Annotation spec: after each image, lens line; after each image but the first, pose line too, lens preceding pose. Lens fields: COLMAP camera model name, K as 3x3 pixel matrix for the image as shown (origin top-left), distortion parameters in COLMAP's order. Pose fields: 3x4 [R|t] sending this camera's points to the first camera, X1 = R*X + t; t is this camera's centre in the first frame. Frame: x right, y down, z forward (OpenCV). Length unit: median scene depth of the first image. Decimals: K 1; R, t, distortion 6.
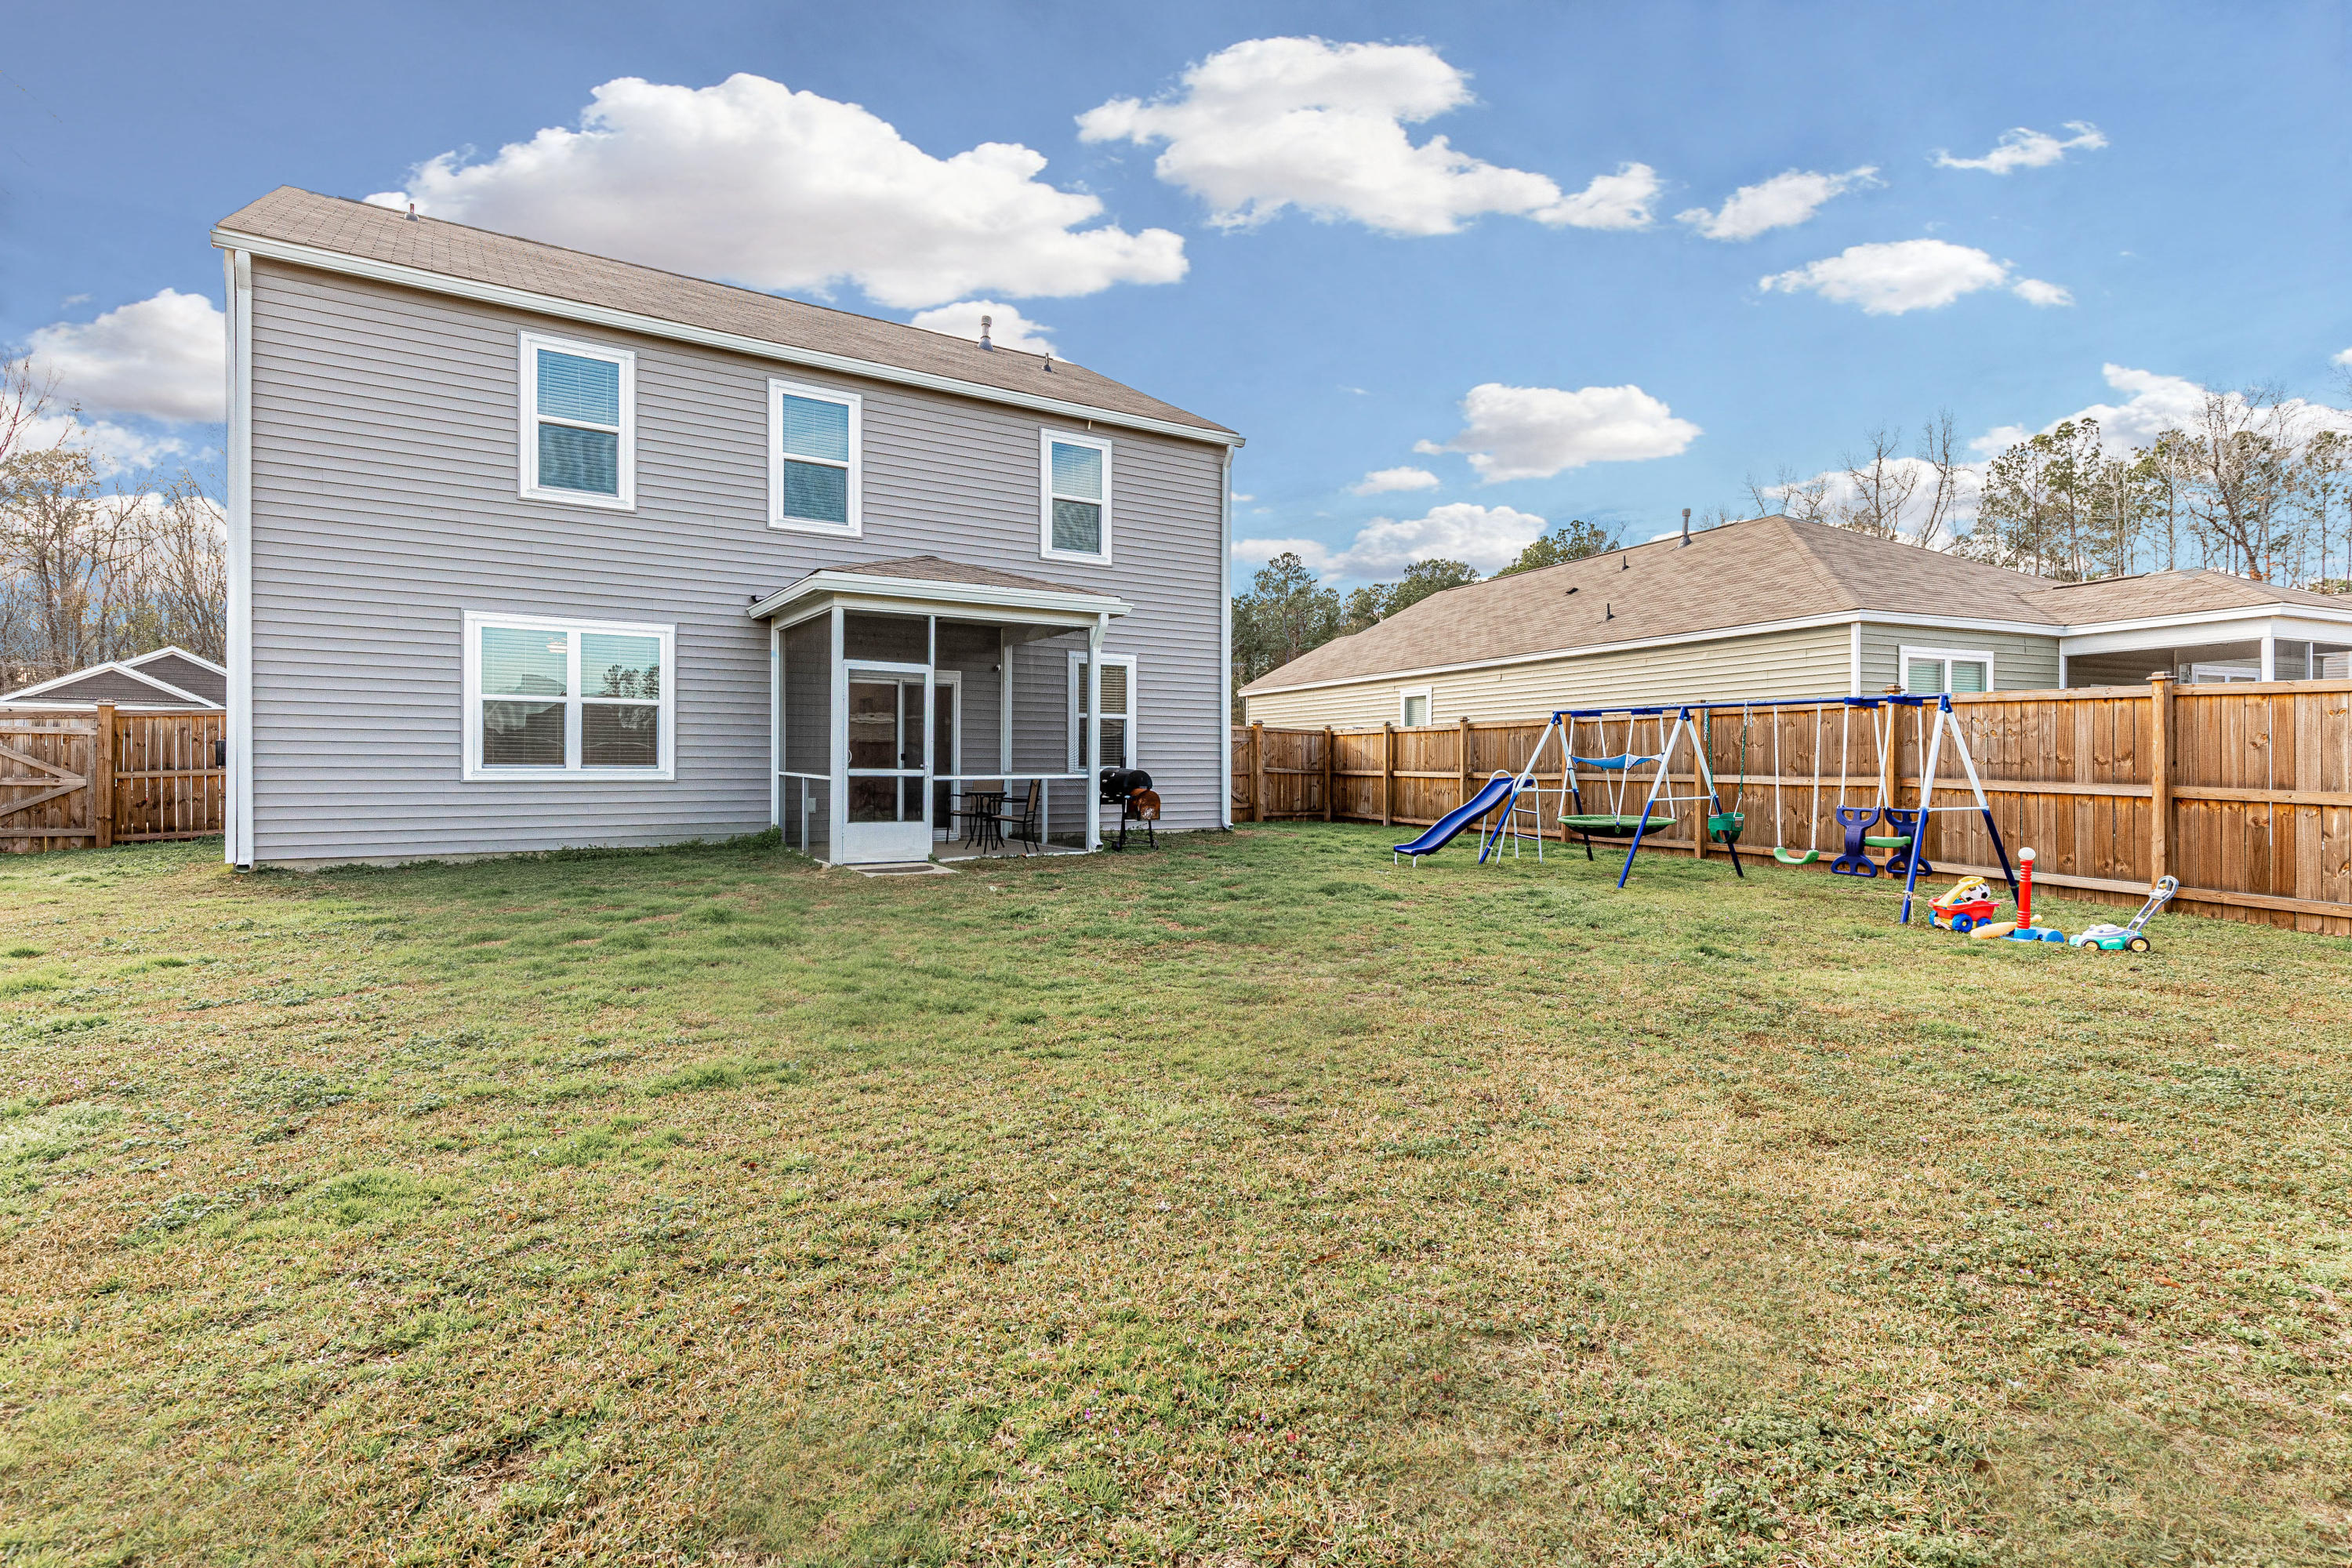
lens RADIAL K [[1085.4, 0, 1173.9], [0, 1085.4, 769.8], [0, 0, 1]] dist [0.009908, -0.000315]
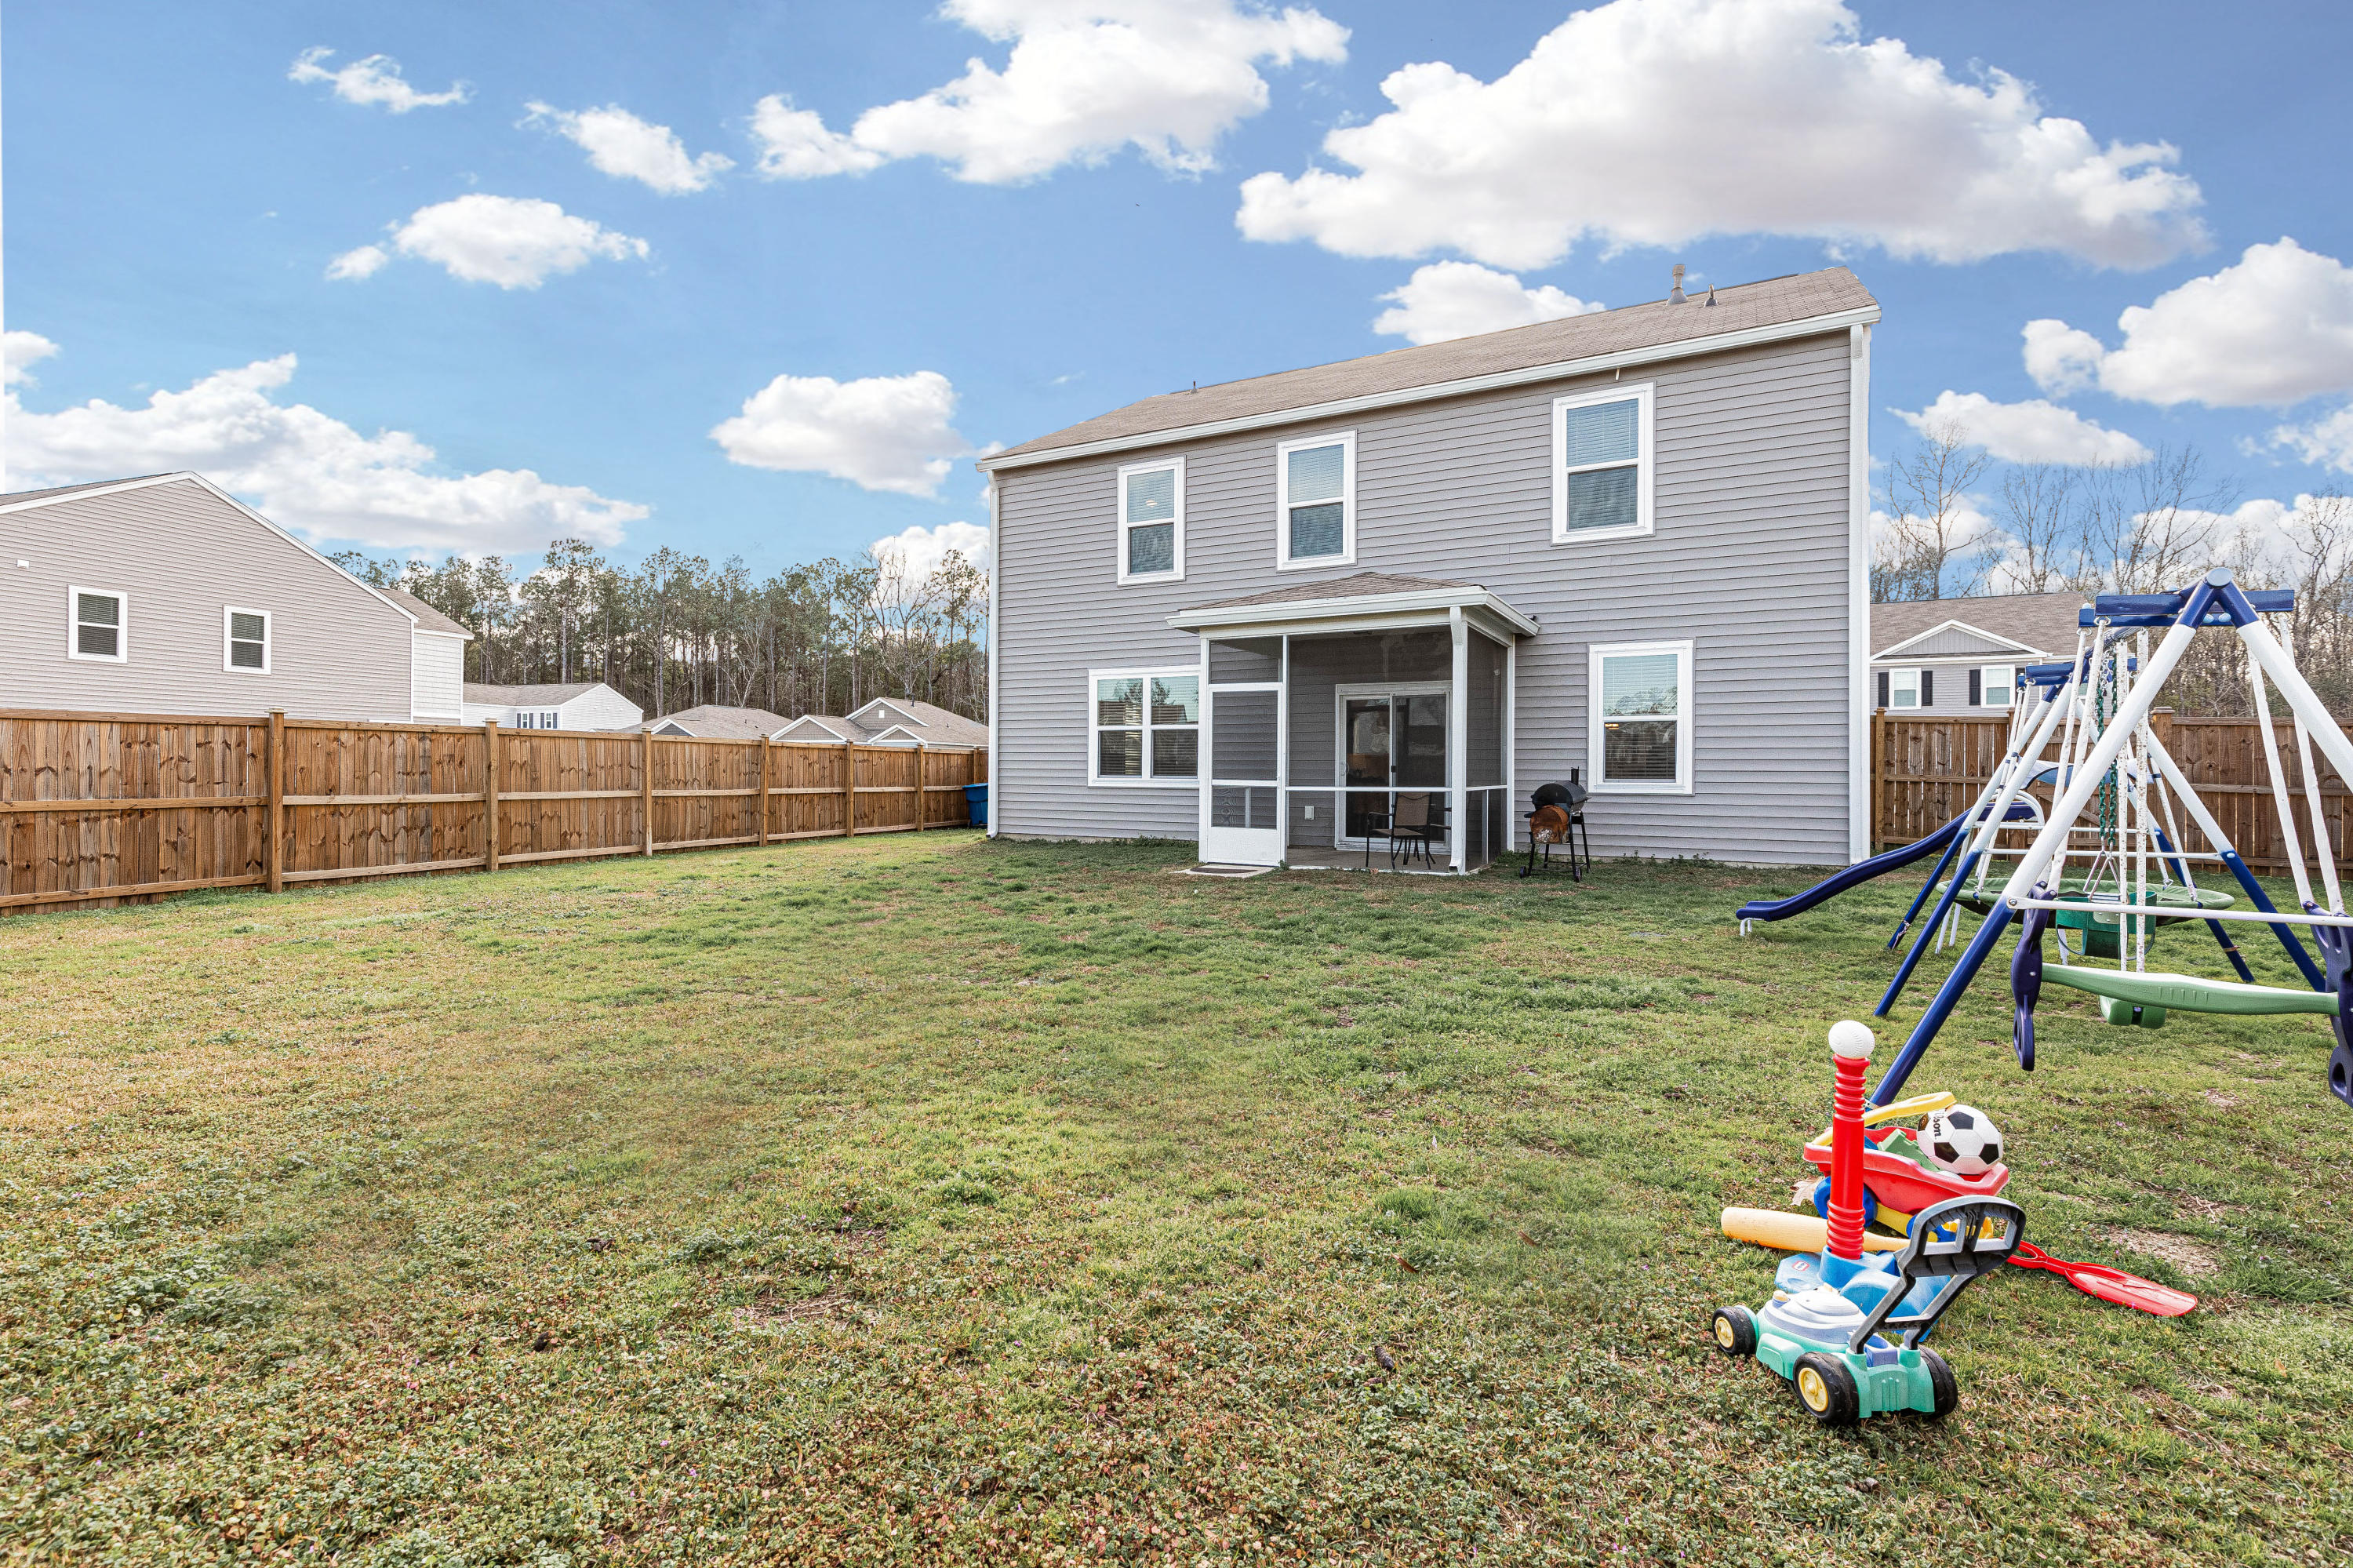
lens RADIAL K [[1066.4, 0, 1177.6], [0, 1066.4, 763.5], [0, 0, 1]] dist [0.002404, 0.000181]
pose [[0.480609, -0.007883, -0.876899, 0.582197], [-0.009341, 0.999857, -0.014108, -0.001114], [0.876885, 0.014971, 0.480467, 0.372562]]
